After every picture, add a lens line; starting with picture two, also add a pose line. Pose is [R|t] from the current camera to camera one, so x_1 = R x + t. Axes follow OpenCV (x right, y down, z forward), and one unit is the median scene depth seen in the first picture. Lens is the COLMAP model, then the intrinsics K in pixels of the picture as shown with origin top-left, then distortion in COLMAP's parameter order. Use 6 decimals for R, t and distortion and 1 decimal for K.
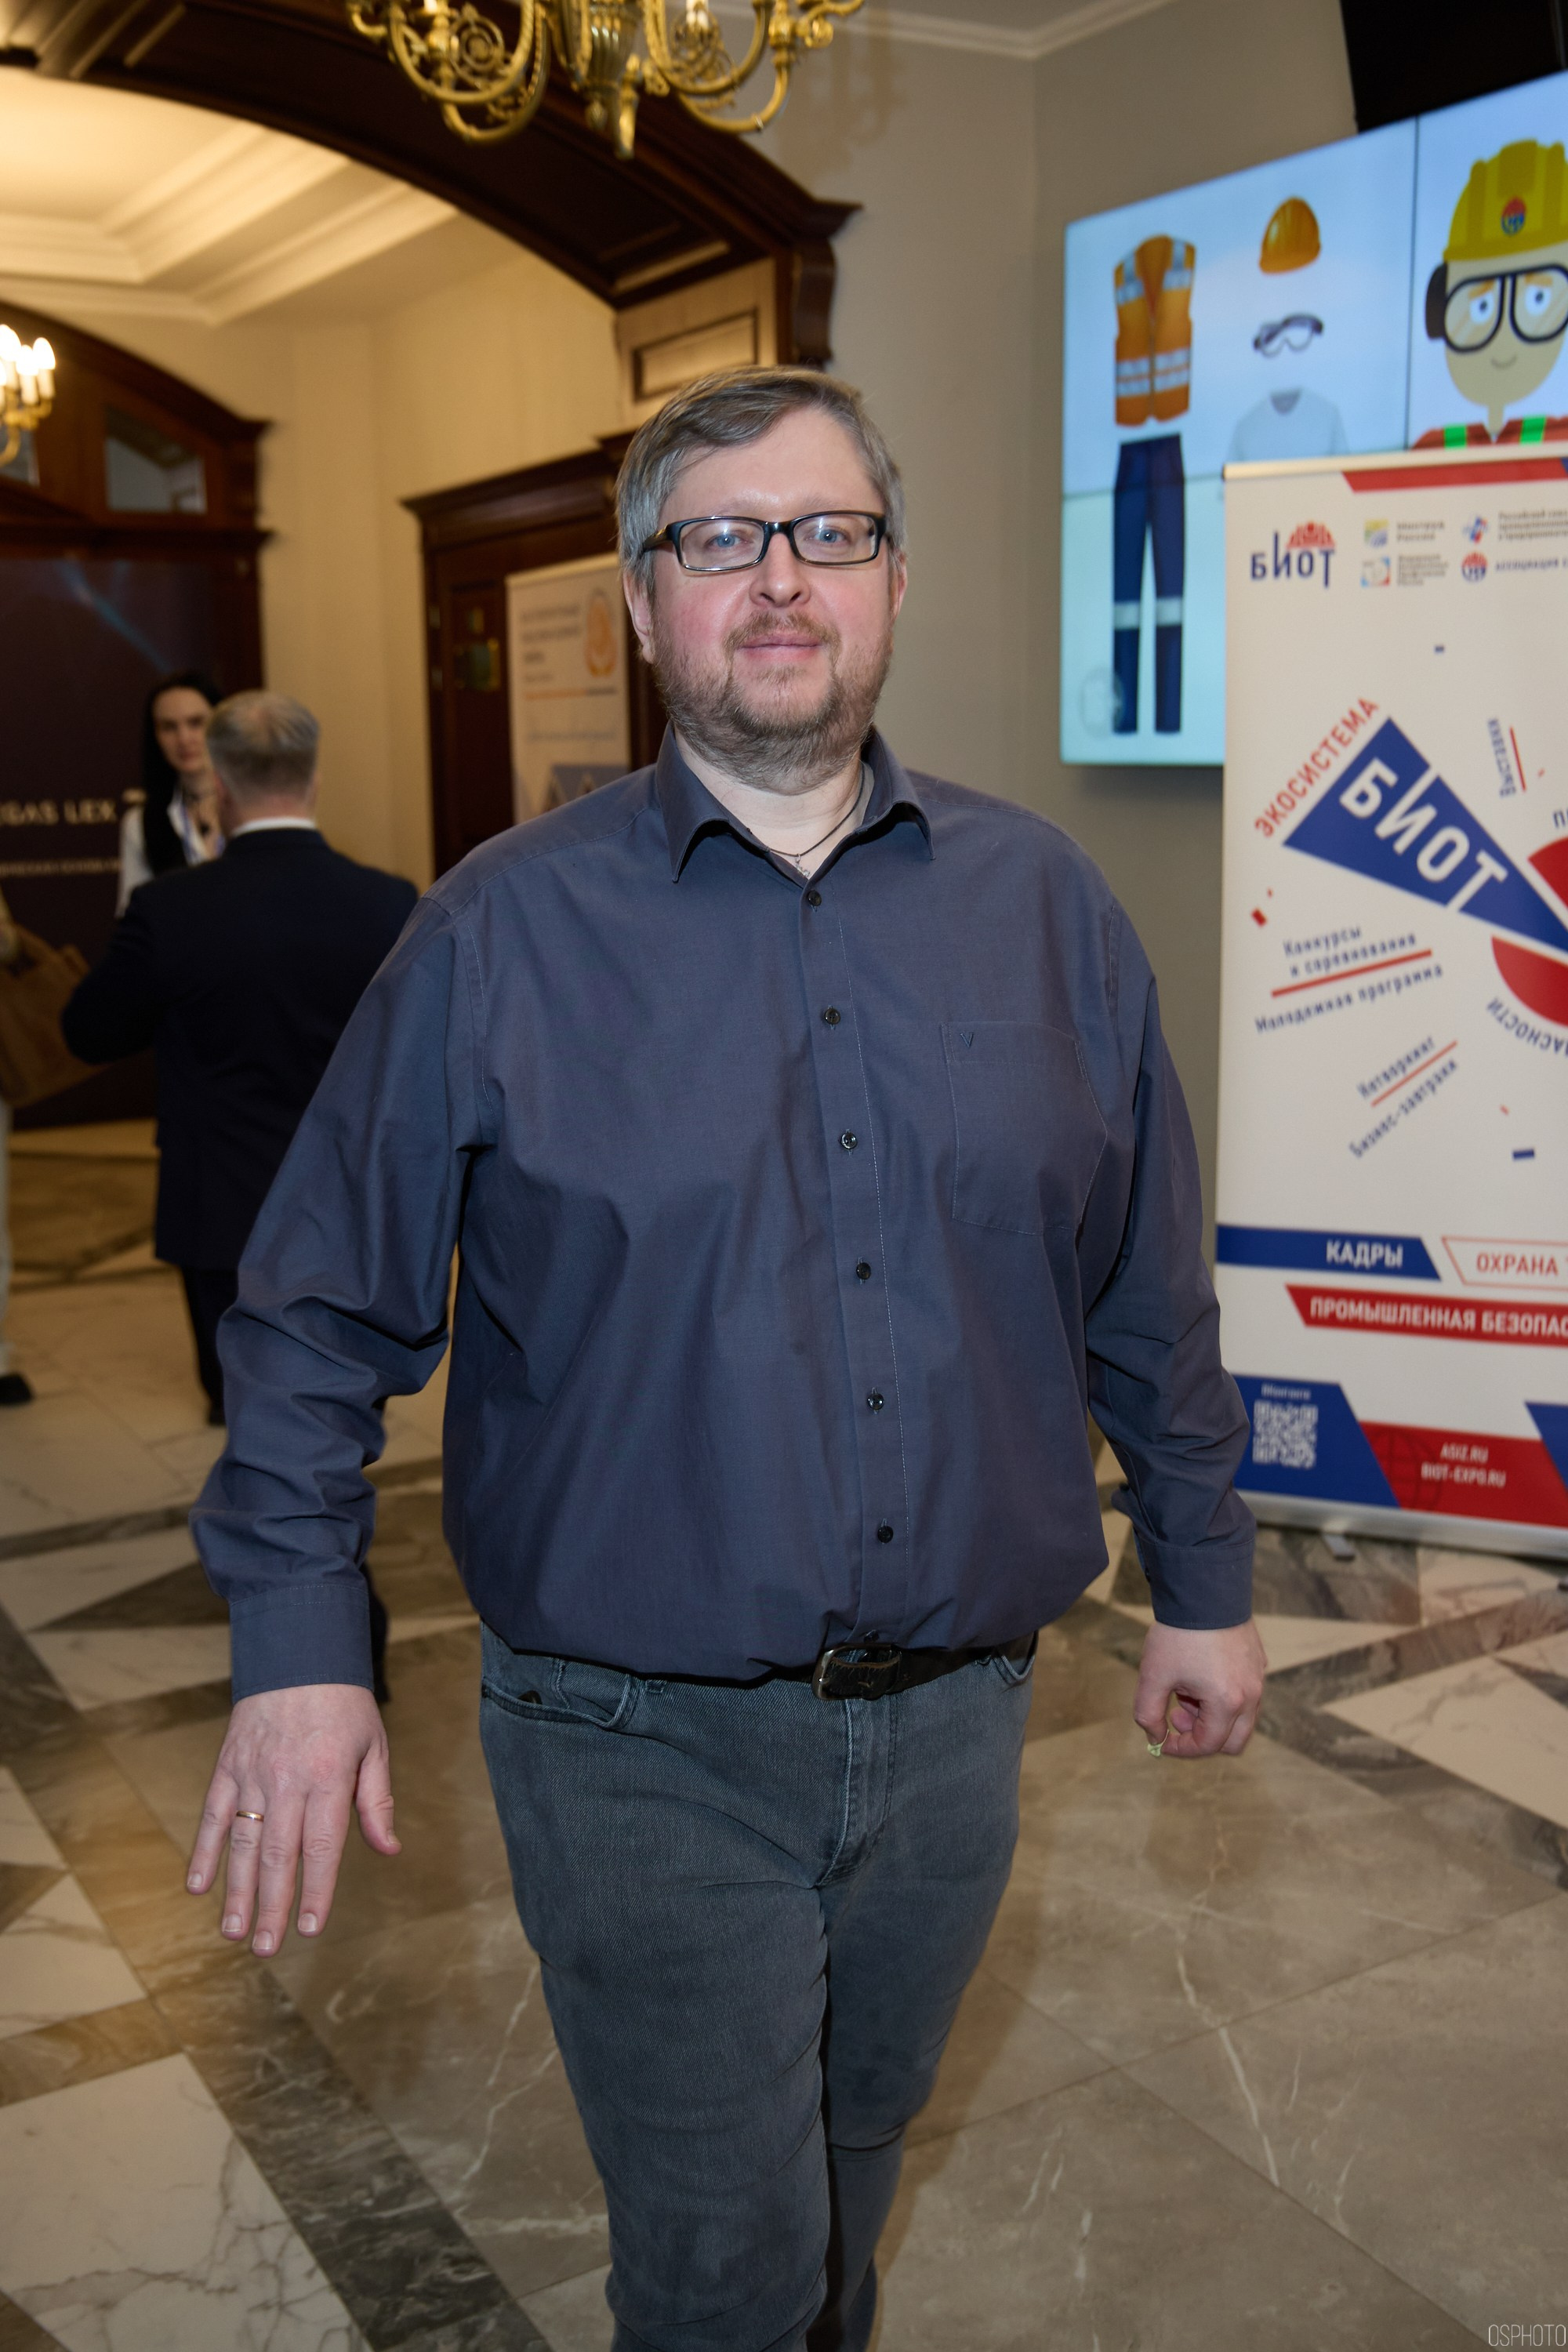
lens RADIAL K [[2265.6, 0, 785.3], [0, 2265.6, 1153.5], [0, 0, 1]] dist [-0.035438, 0.011364]
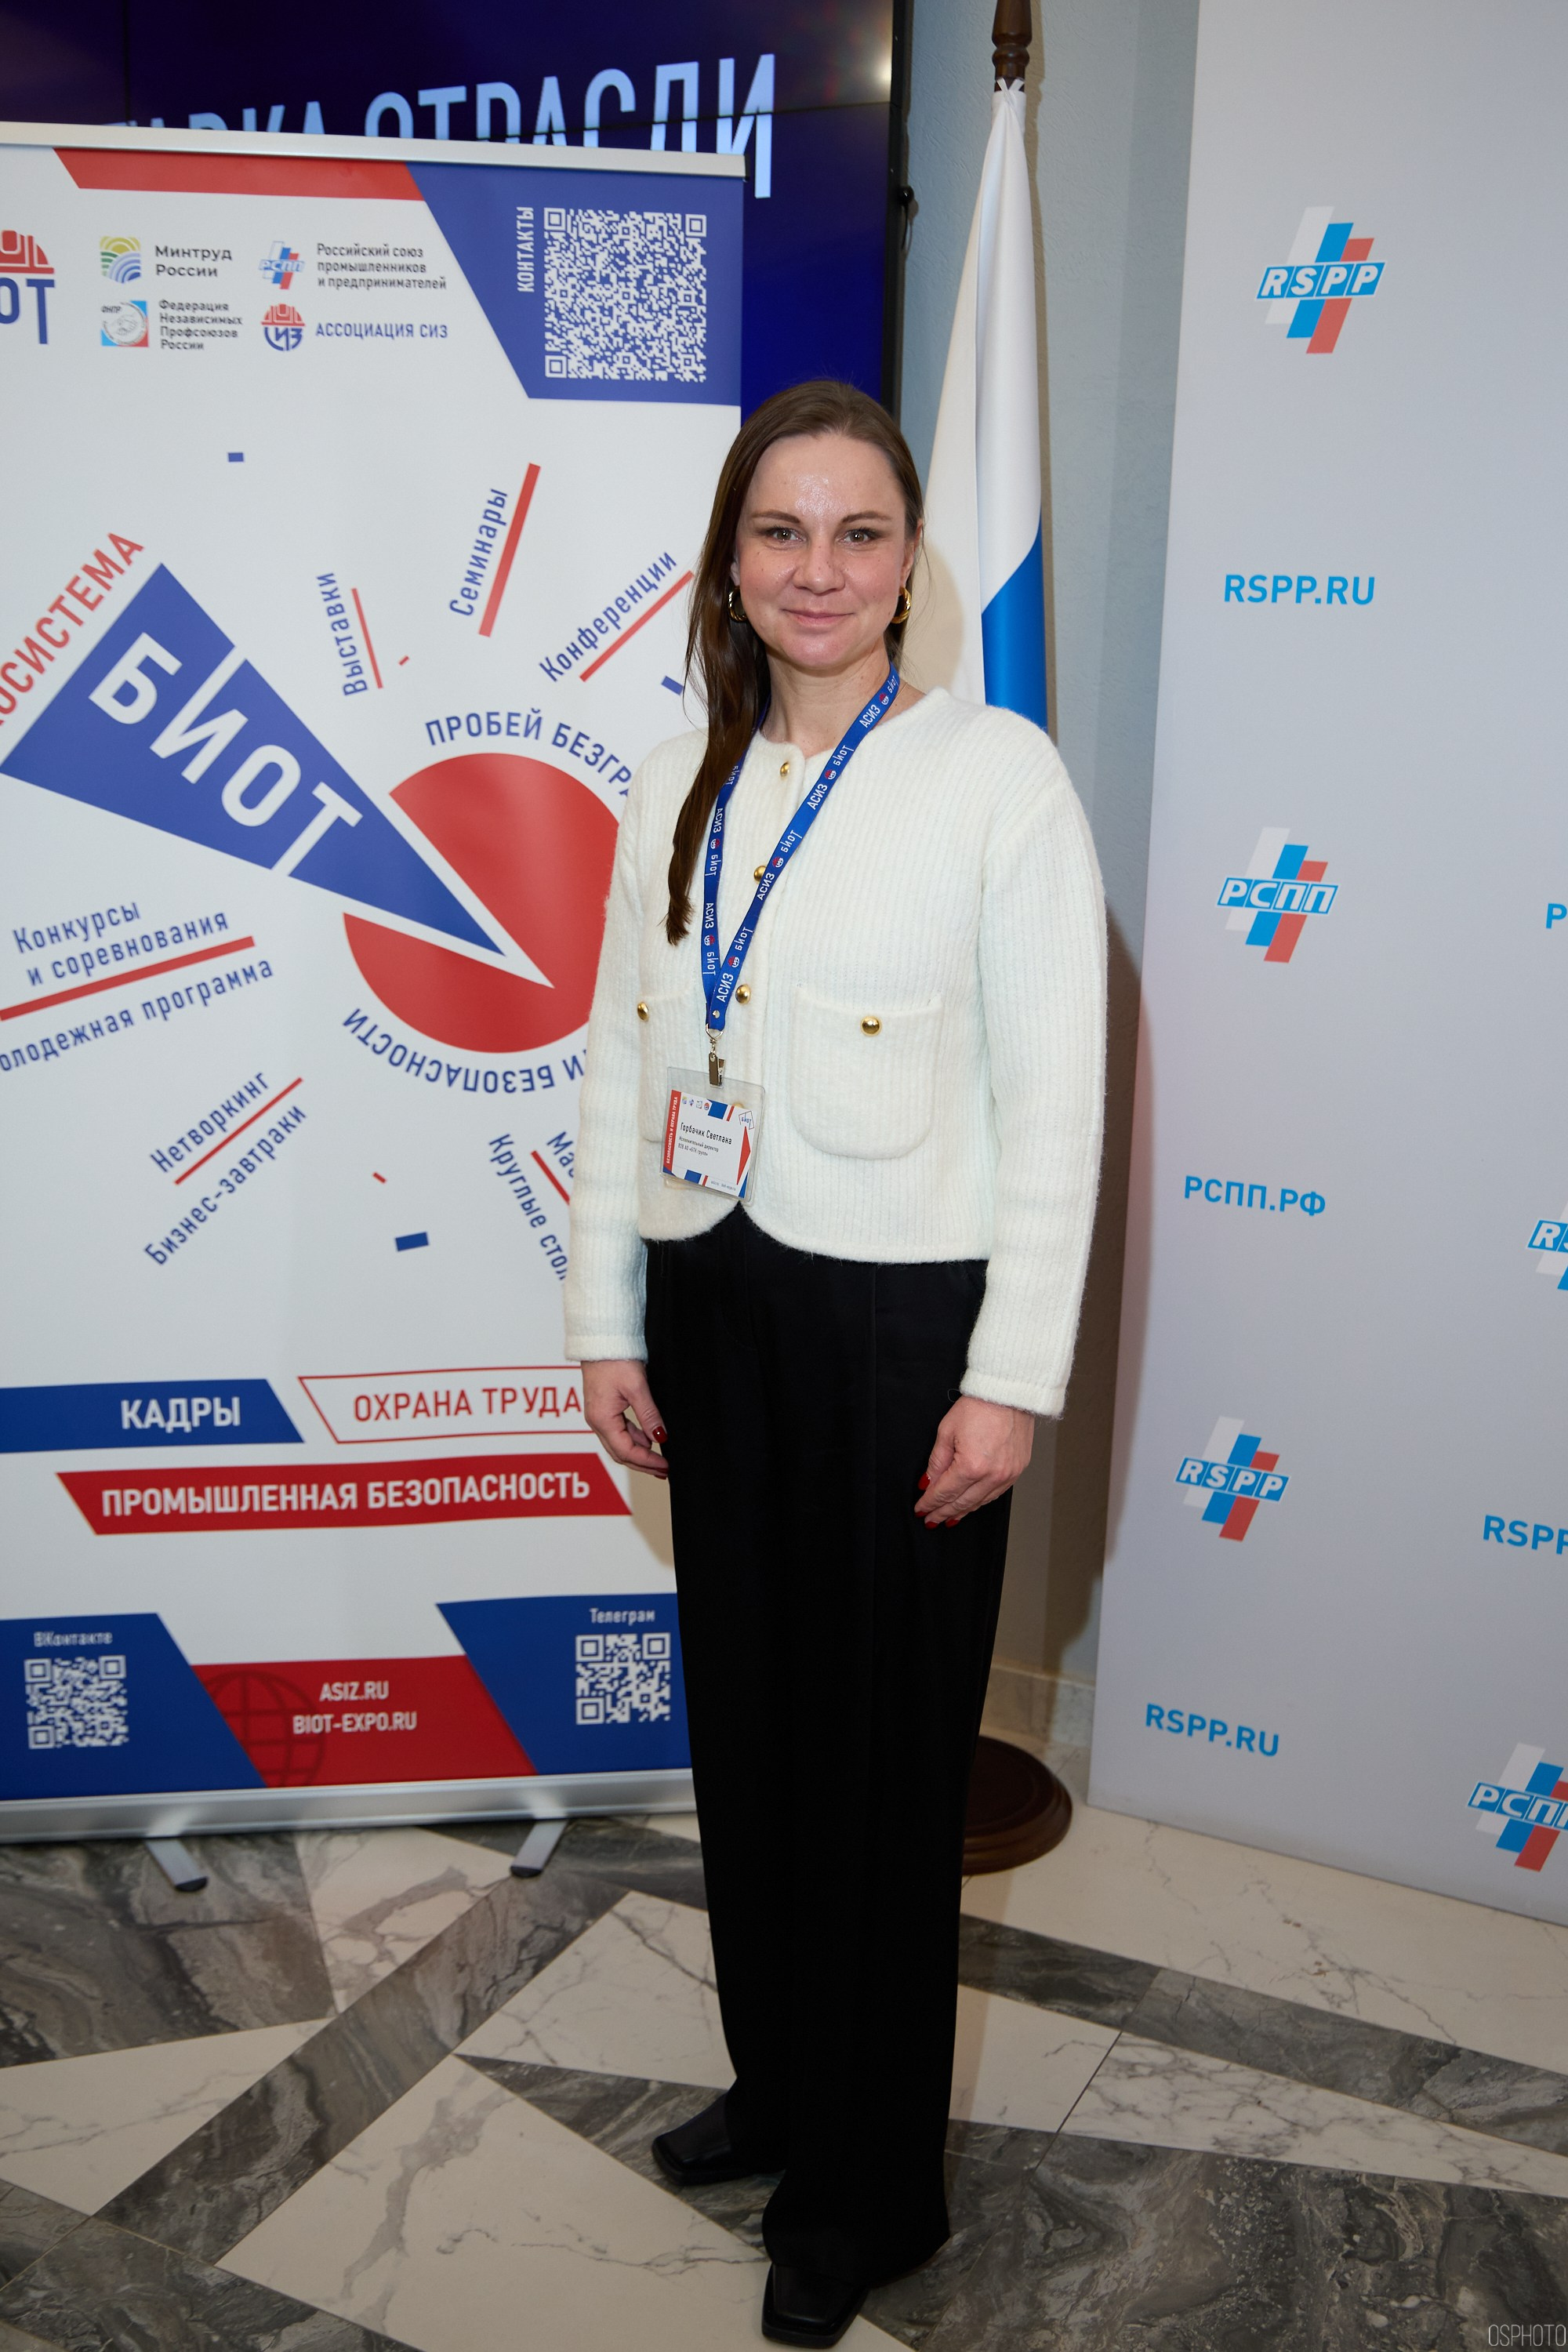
lens RADIAL K [[2291.7, 0, 777.7], [0, 2291.7, 1169.2], [0, 0, 1]] dist [-0.035221, 0.027825]
pose [[0.843170, -0.084850, 0.530909, 0.062511], [0.065049, 0.996314, 0.055922, -0.051109], [-0.533697, -0.012617, 0.845582, 0.372999]]
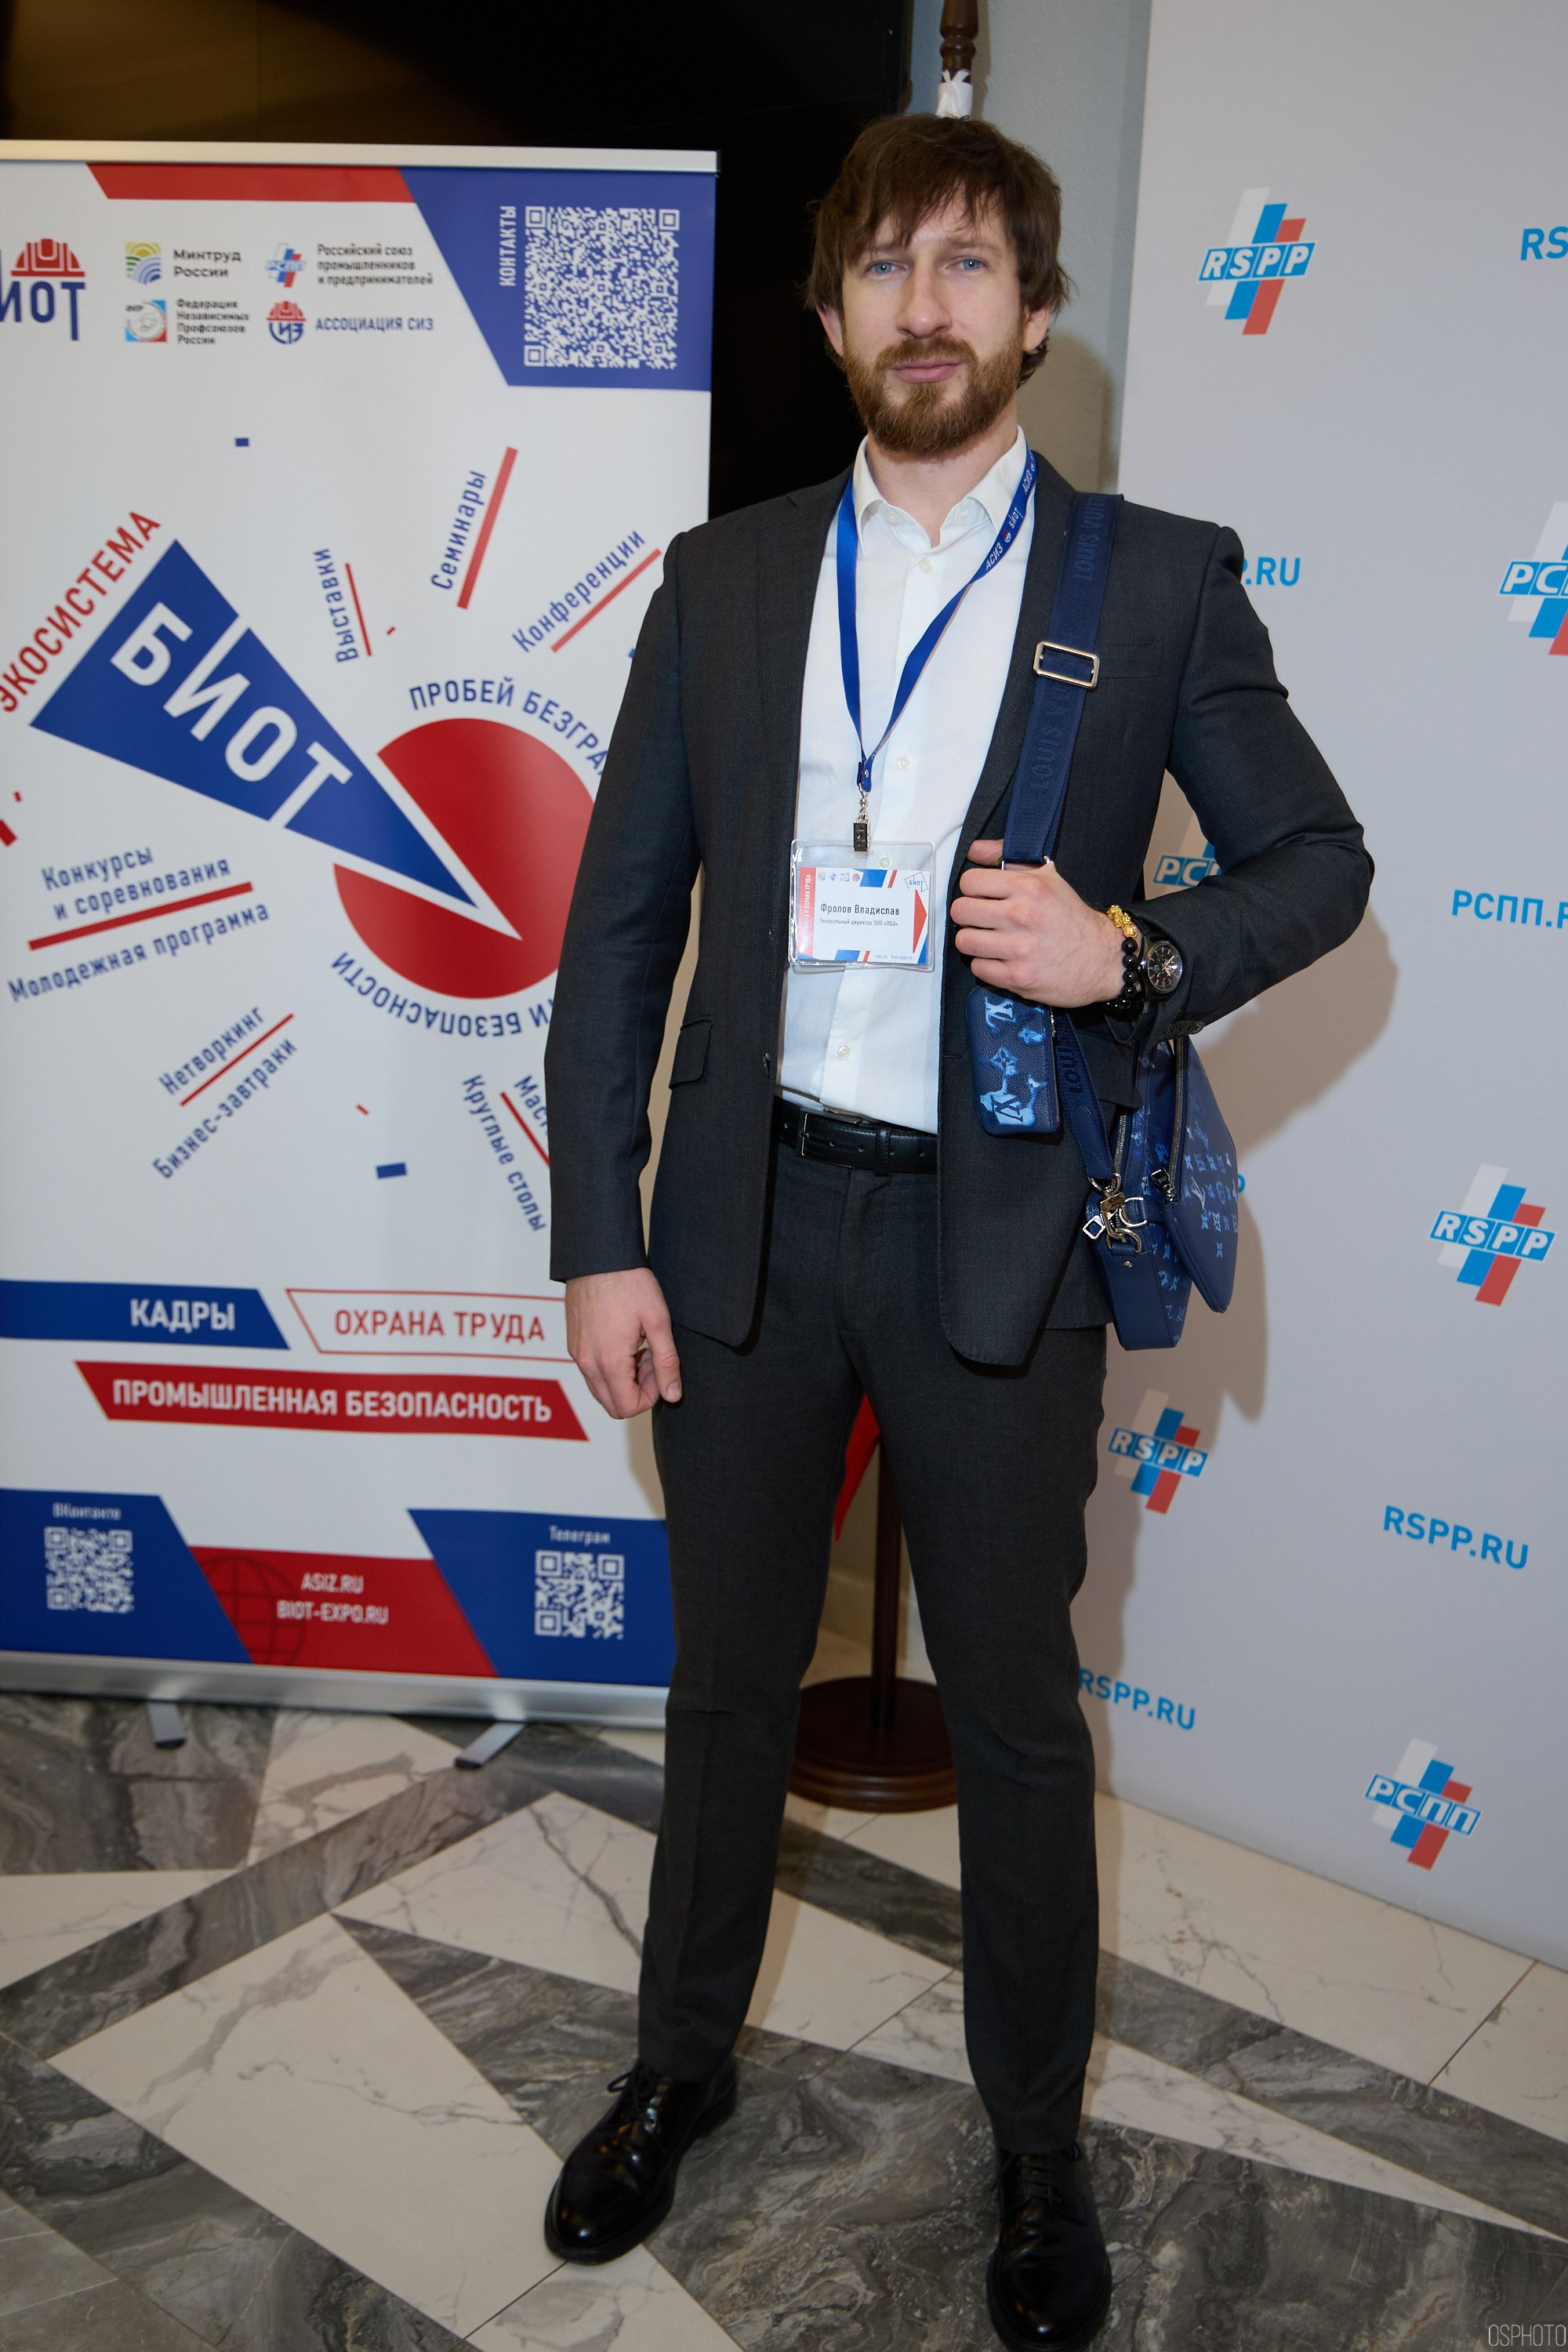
lens RADIAL K [[2288.9, 0, 788.5], [0, 2288.9, 1172.1], [0, 0, 1]] dist [-0.037127, 0.034147]
pose [[0.931032, -0.039869, 0.362752, 0.180700], [0.019937, 0.998087, 0.058528, -0.038830], [-0.364392, -0.047259, 0.930046, 0.279993]]
